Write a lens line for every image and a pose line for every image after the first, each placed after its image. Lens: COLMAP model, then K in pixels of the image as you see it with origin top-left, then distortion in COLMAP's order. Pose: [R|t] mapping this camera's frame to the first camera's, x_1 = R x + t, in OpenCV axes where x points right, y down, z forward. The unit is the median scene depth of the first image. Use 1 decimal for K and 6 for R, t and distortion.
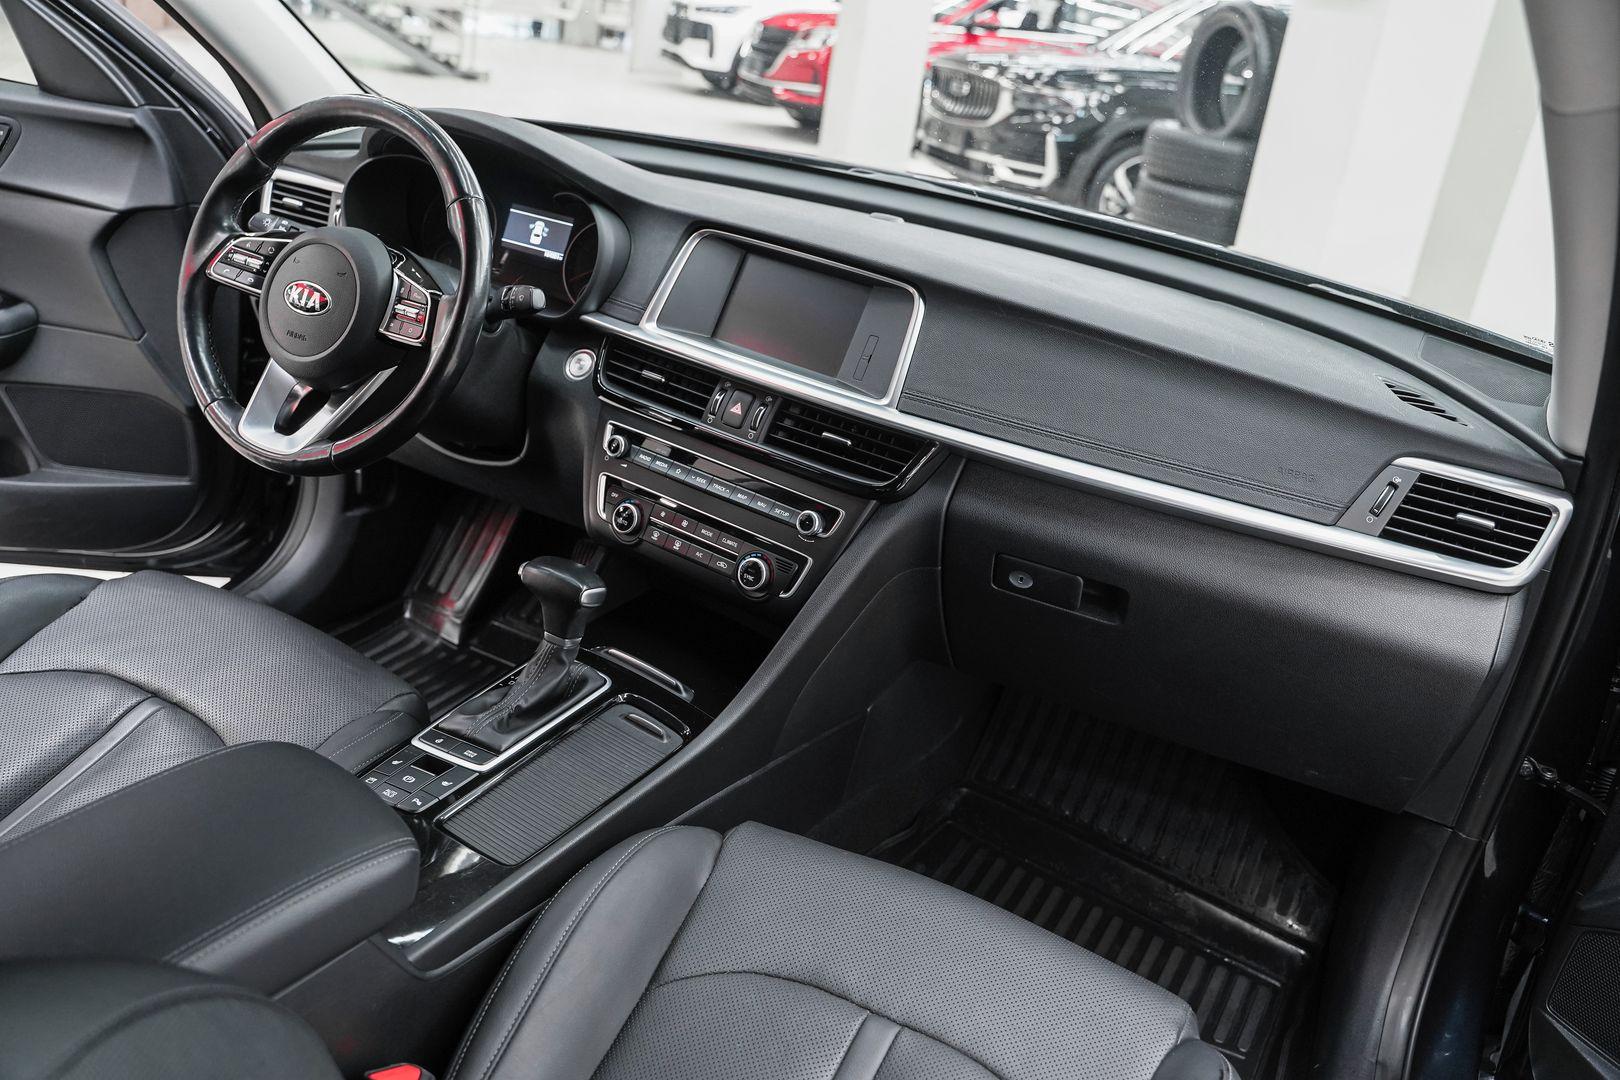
lens RADIAL K [[1308.5, 0, 814.3], [0, 1308.5, 538.5], [0, 0, 1]] dist [-0.120973, 0.094711]
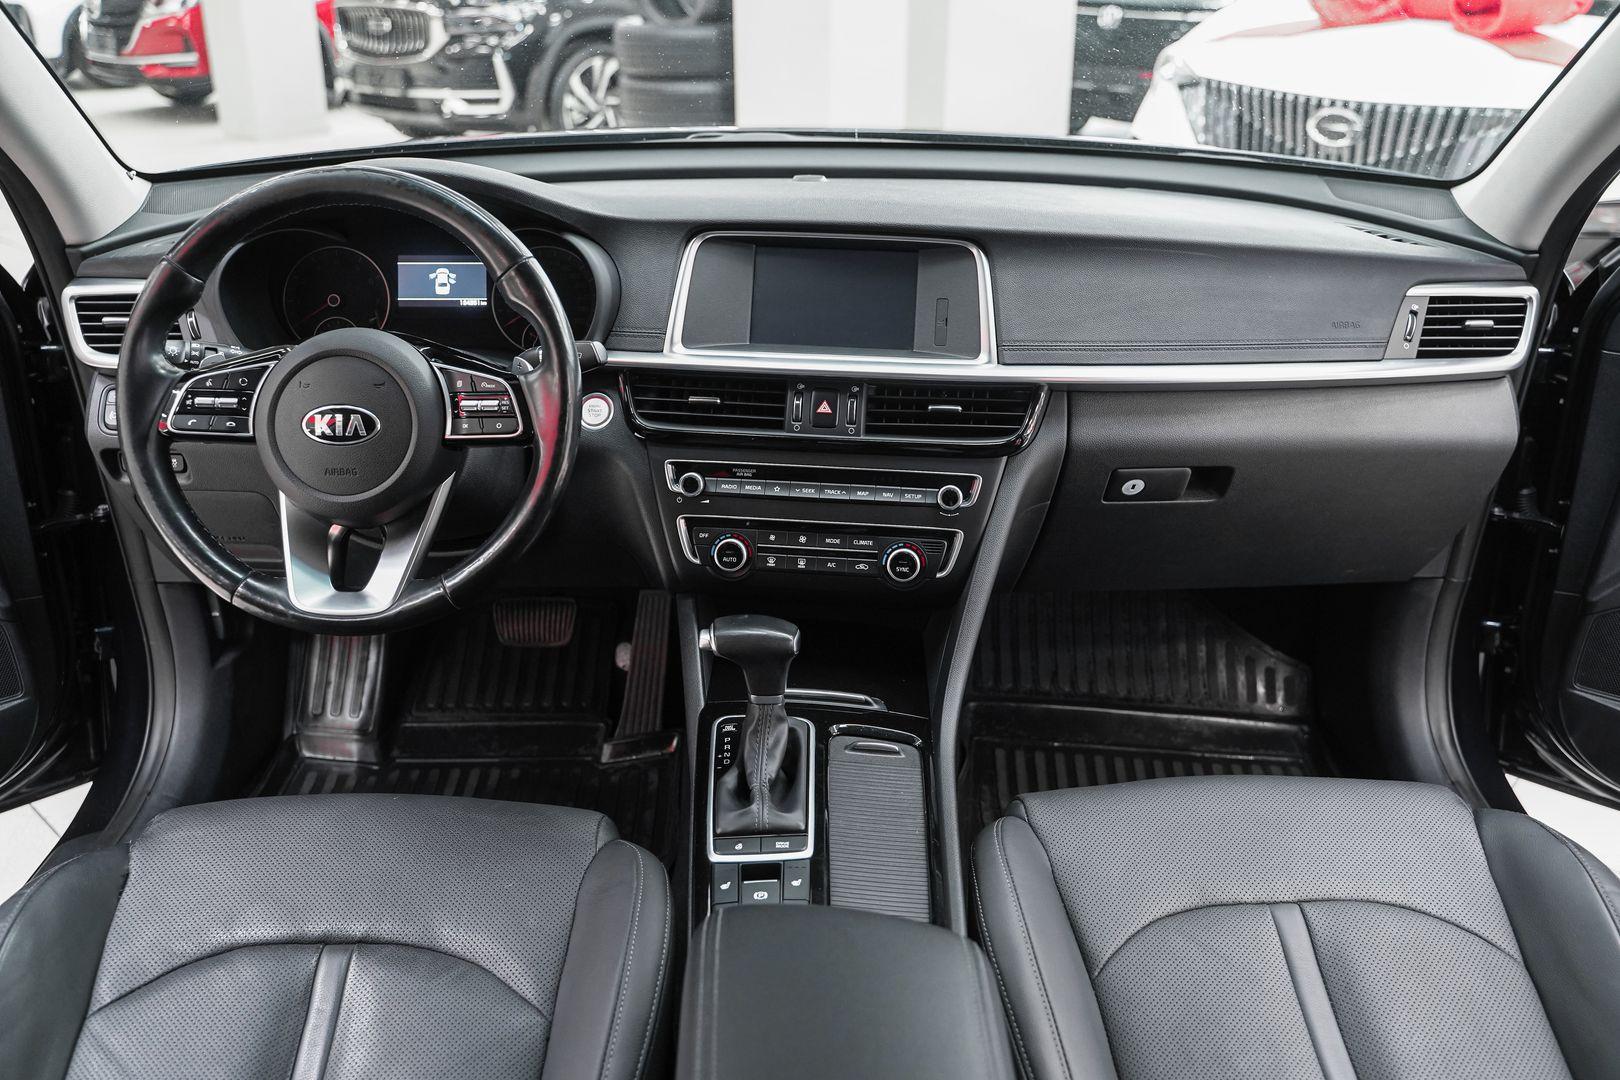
lens RADIAL K [[1308.5, 0, 813.7], [0, 1308.5, 552.5], [0, 0, 1]] dist [-0.120973, 0.094711]
pose [[0.872640, -0.322035, 0.367140, -0.423306], [0.291689, 0.946645, 0.137042, -0.124263], [-0.391684, -0.012497, 0.920015, 0.113723]]
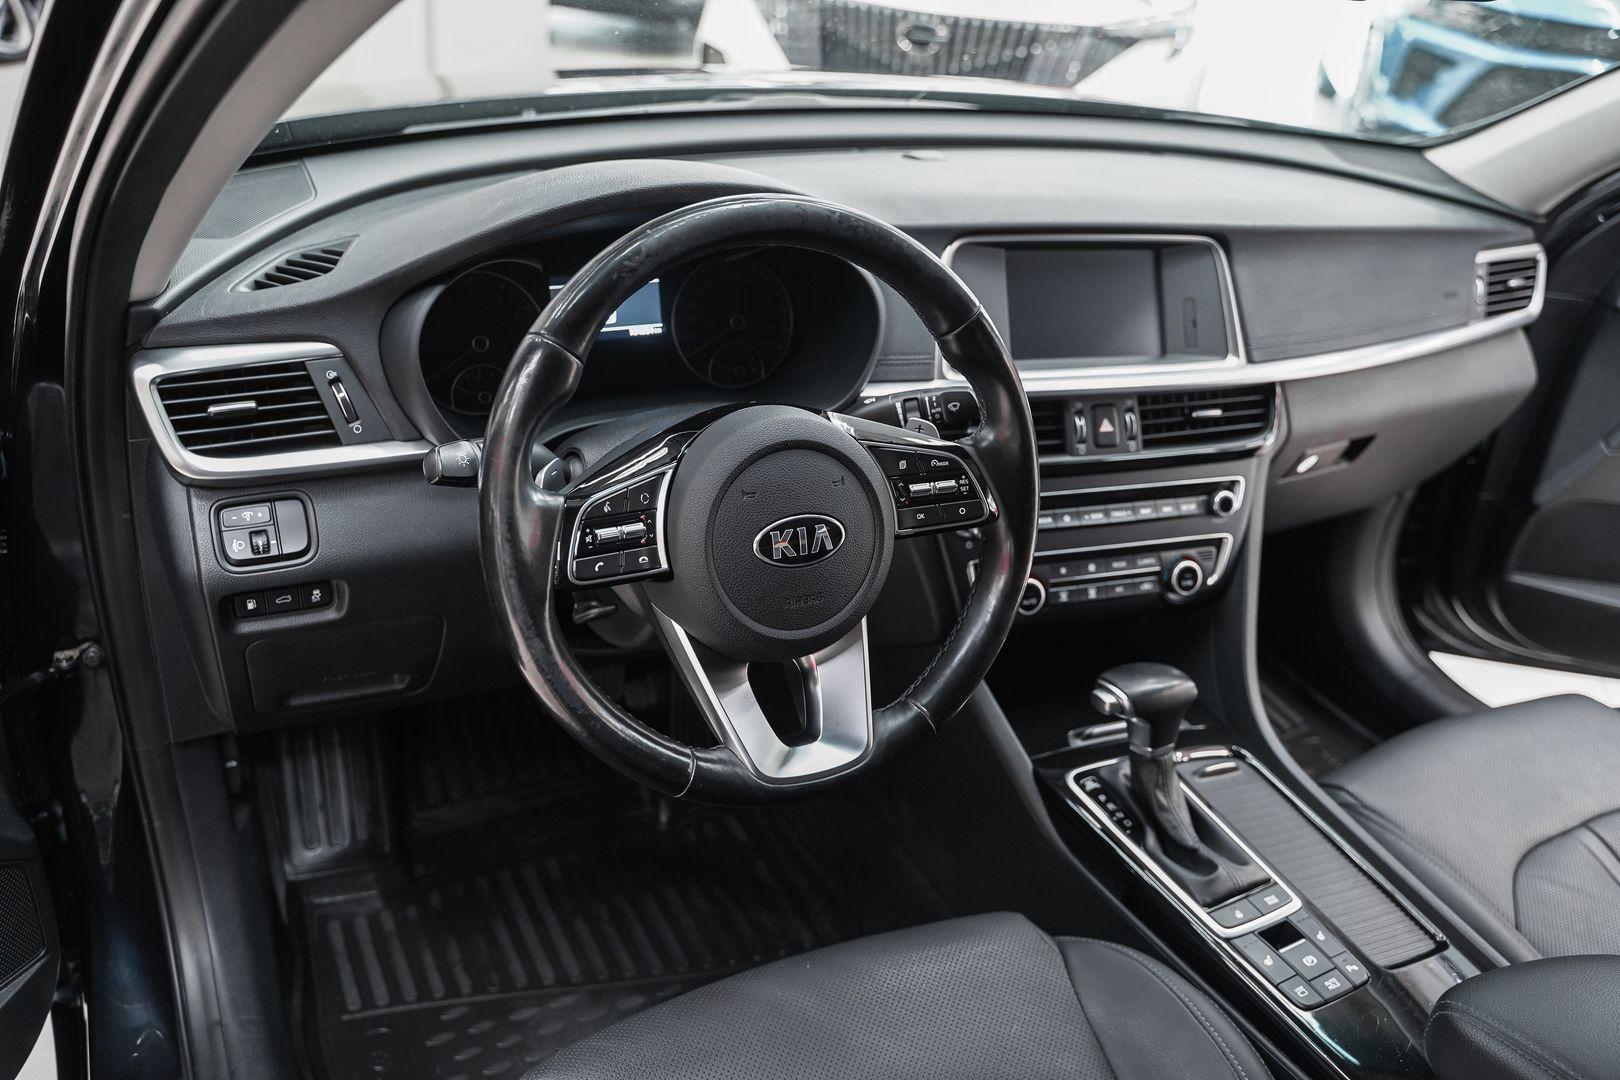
lens RADIAL K [[1308.5, 0, 821.6], [0, 1308.5, 546.9], [0, 0, 1]] dist [-0.120973, 0.094711]
pose [[0.584274, -0.468283, 0.662823, -0.749966], [0.310991, 0.883577, 0.350109, -0.372986], [-0.749606, 0.001572, 0.661883, 0.523045]]
